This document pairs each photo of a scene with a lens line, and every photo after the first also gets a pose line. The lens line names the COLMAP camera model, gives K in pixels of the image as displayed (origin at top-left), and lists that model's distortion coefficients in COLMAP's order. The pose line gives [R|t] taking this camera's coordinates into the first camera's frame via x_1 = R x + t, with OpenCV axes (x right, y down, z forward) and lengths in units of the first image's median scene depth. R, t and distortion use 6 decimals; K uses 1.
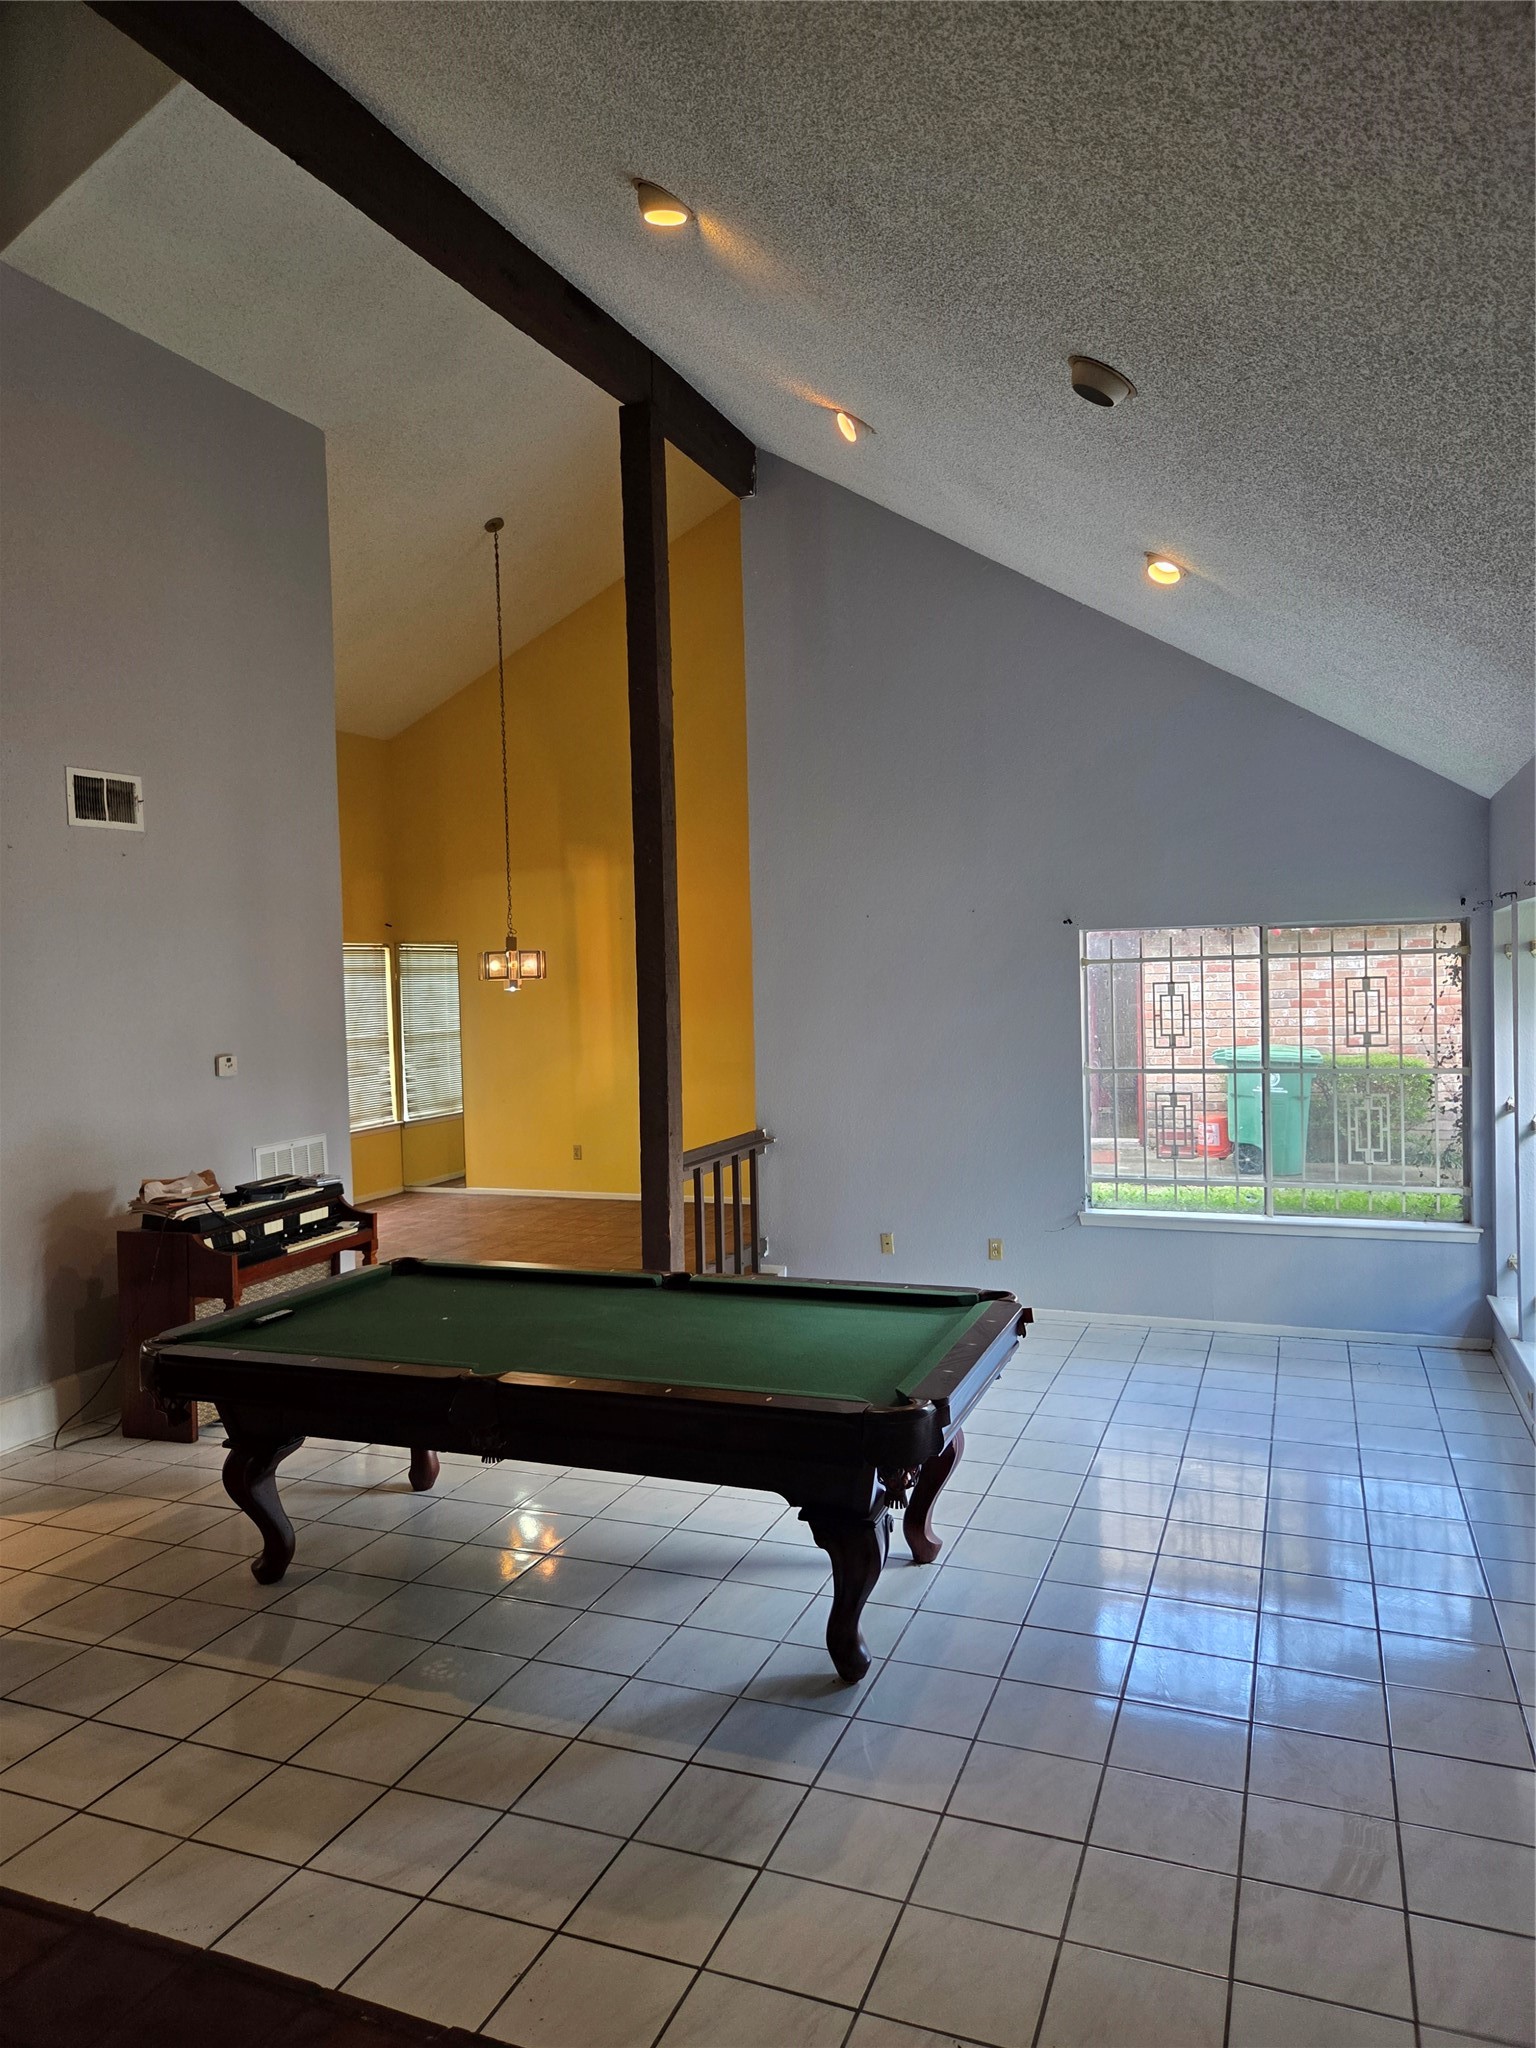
lens RADIAL K [[1366.1, 0, 764.5], [0, 1366.1, 1013.2], [0, 0, 1]] dist [0.069483, -0.059285]
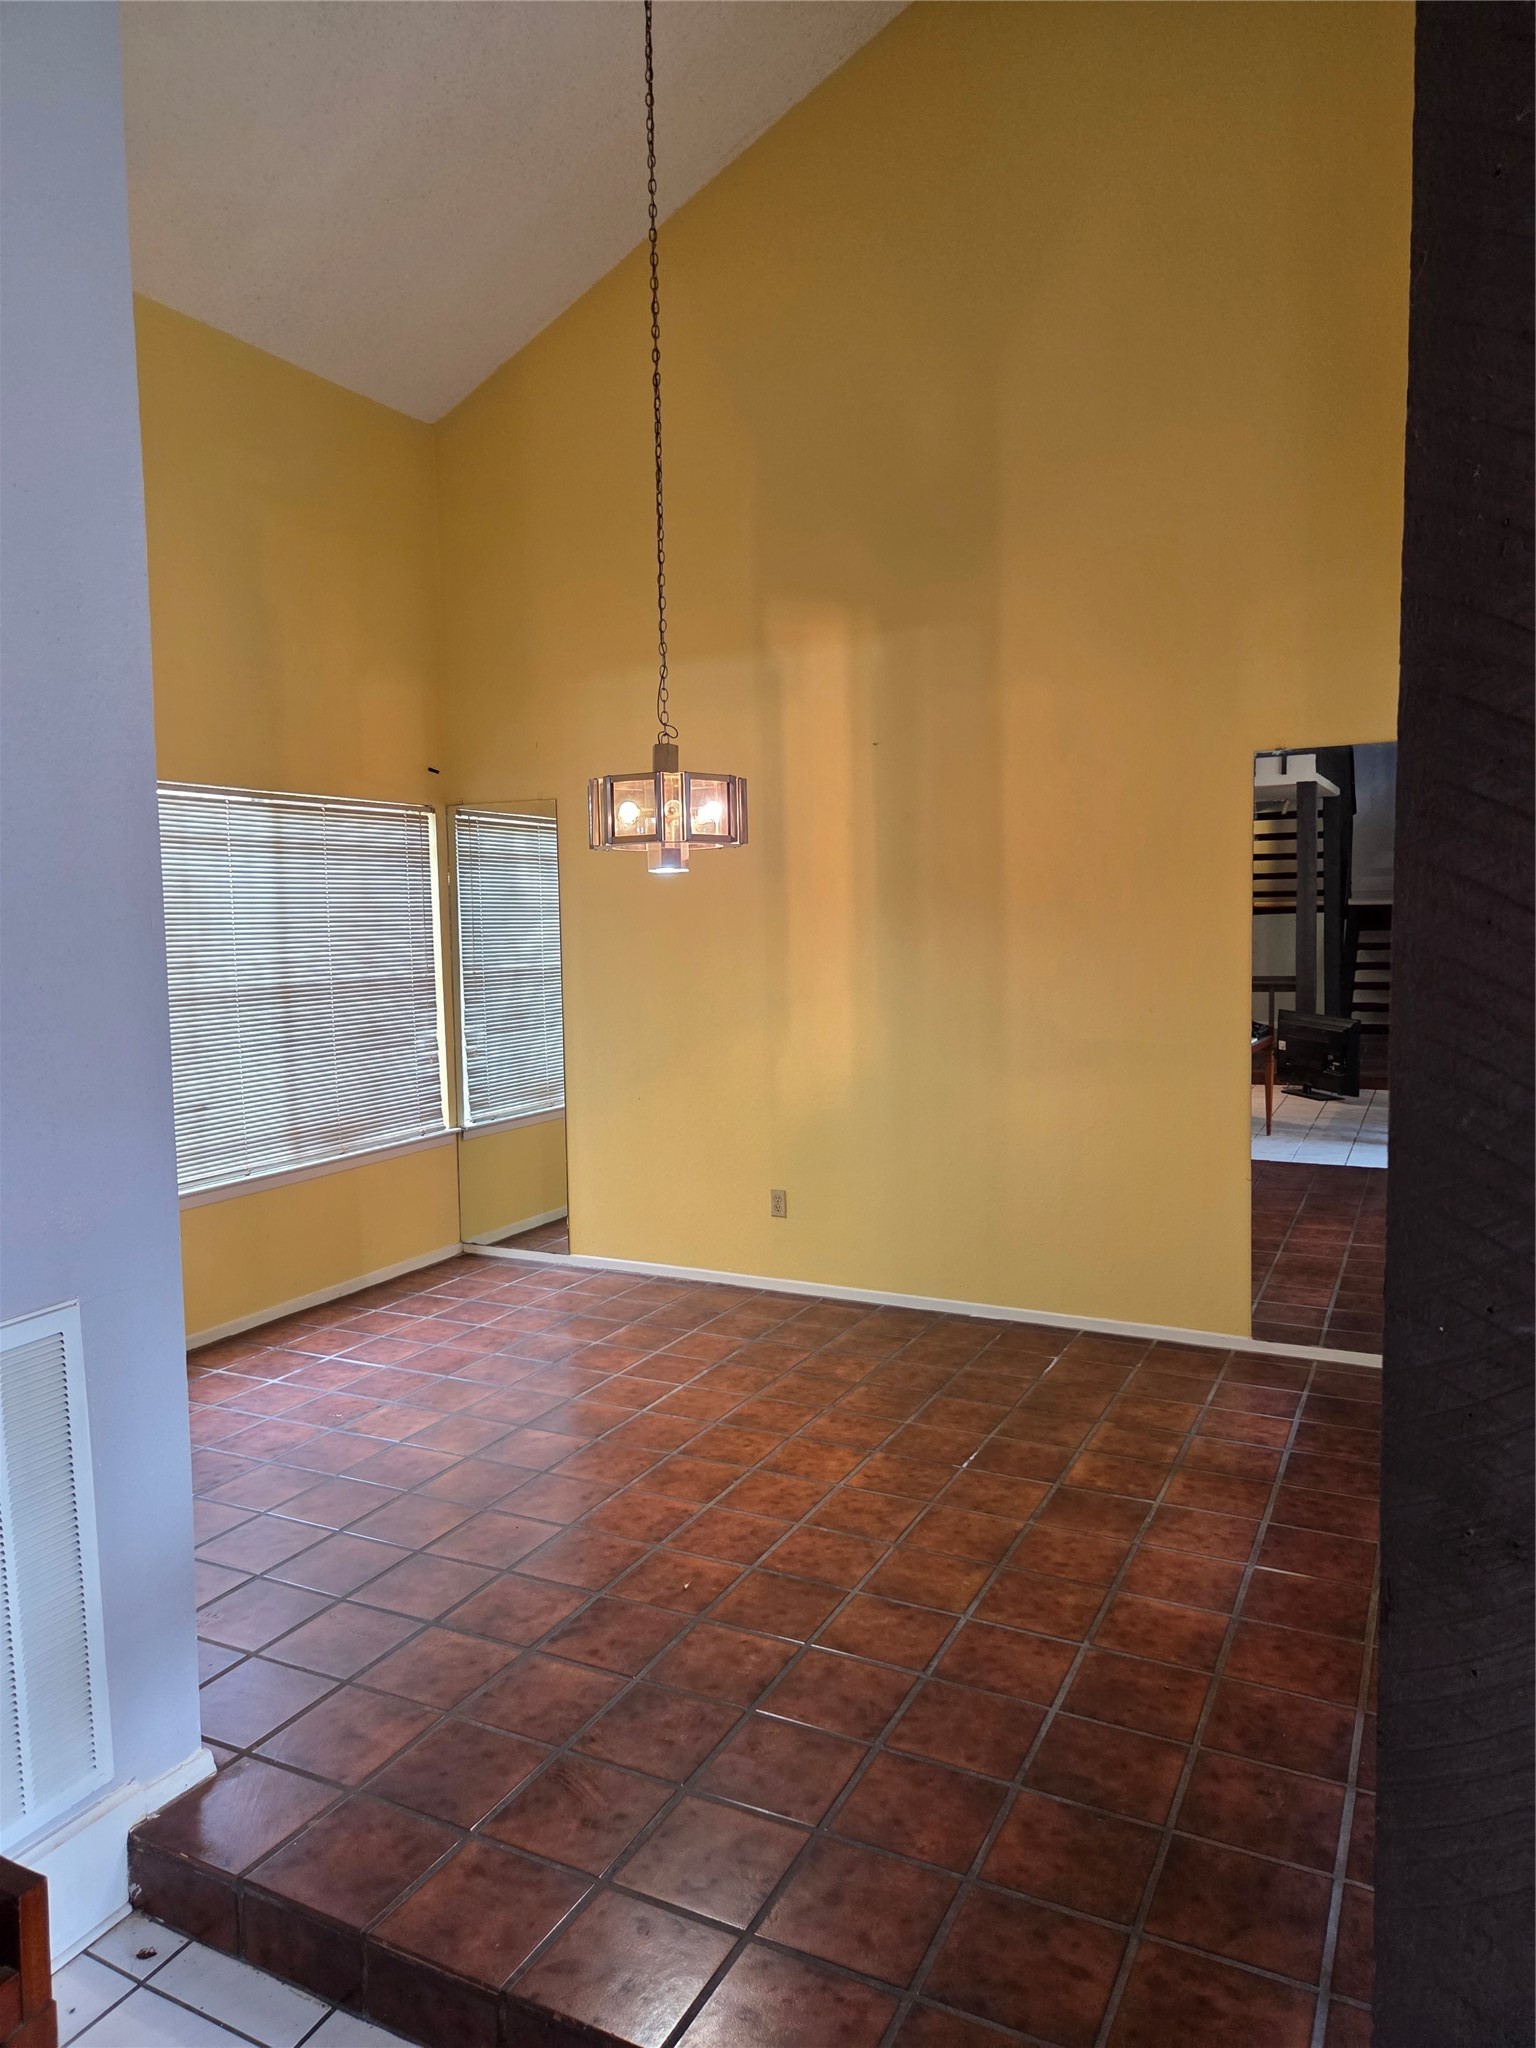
lens RADIAL K [[1366.1, 0, 764.5], [0, 1366.1, 1013.2], [0, 0, 1]] dist [0.069483, -0.059285]
pose [[0.996095, 0.014463, -0.087091, -0.094756], [-0.010613, 0.998953, 0.044507, 0.006188], [0.087644, -0.043409, 0.995206, 0.469566]]
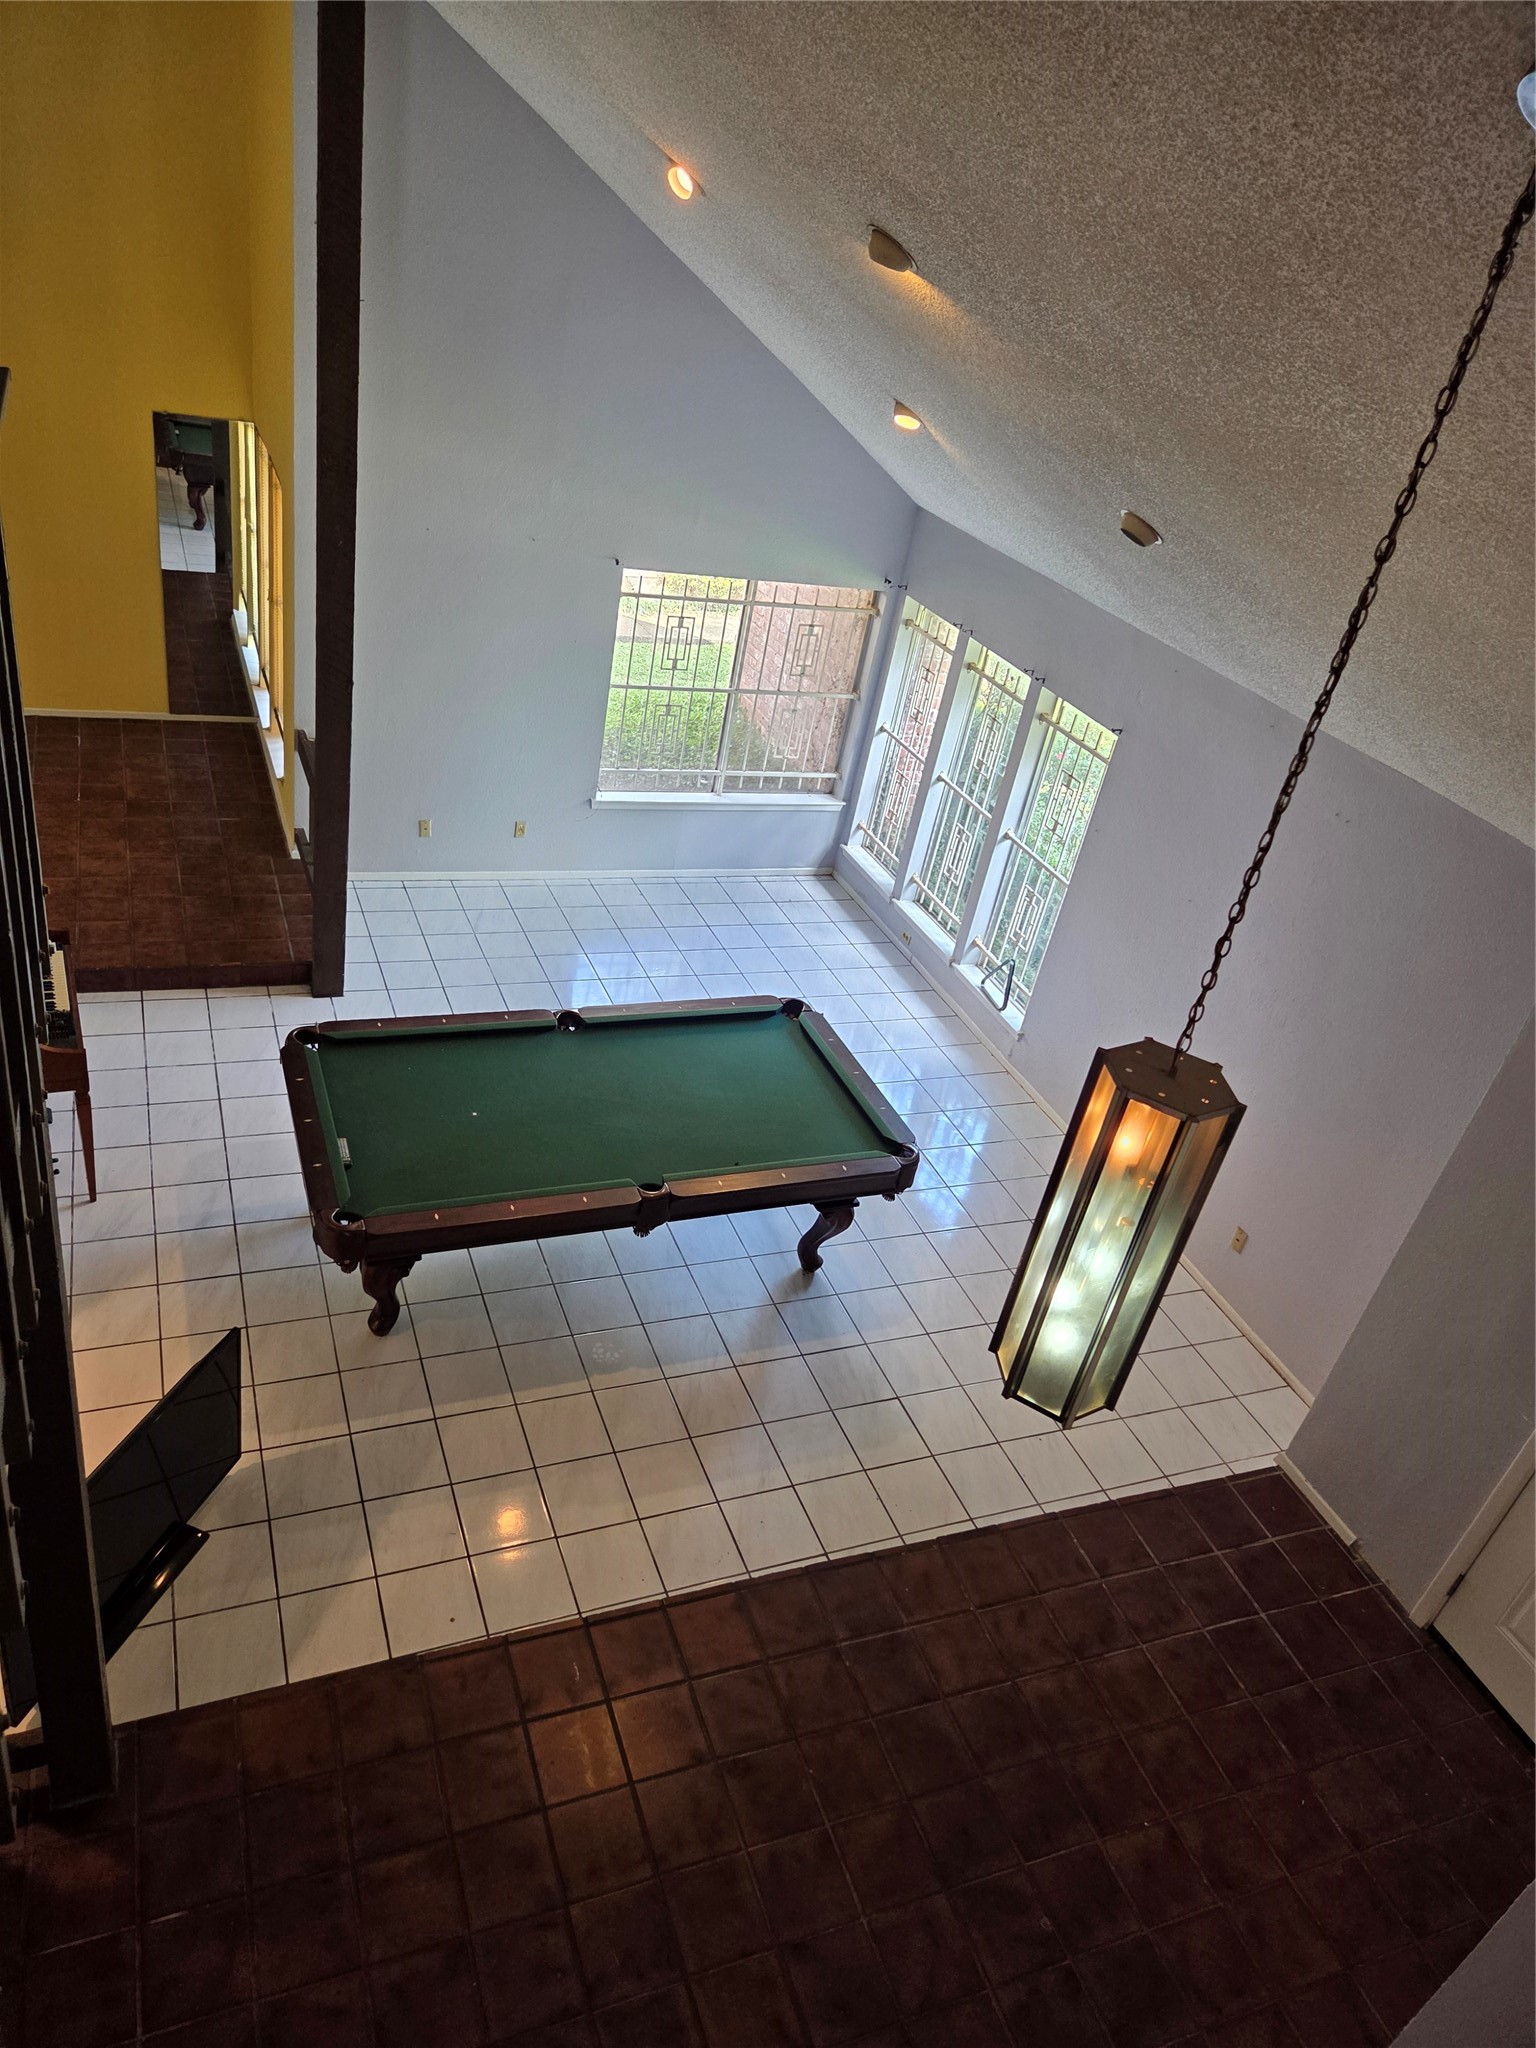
lens RADIAL K [[1366.1, 0, 764.5], [0, 1366.1, 1013.2], [0, 0, 1]] dist [0.069483, -0.059285]
pose [[0.707276, -0.225274, 0.670084, -0.340941], [-0.180152, 0.859139, 0.478984, -0.198262], [-0.683598, -0.459490, 0.567065, 0.064556]]
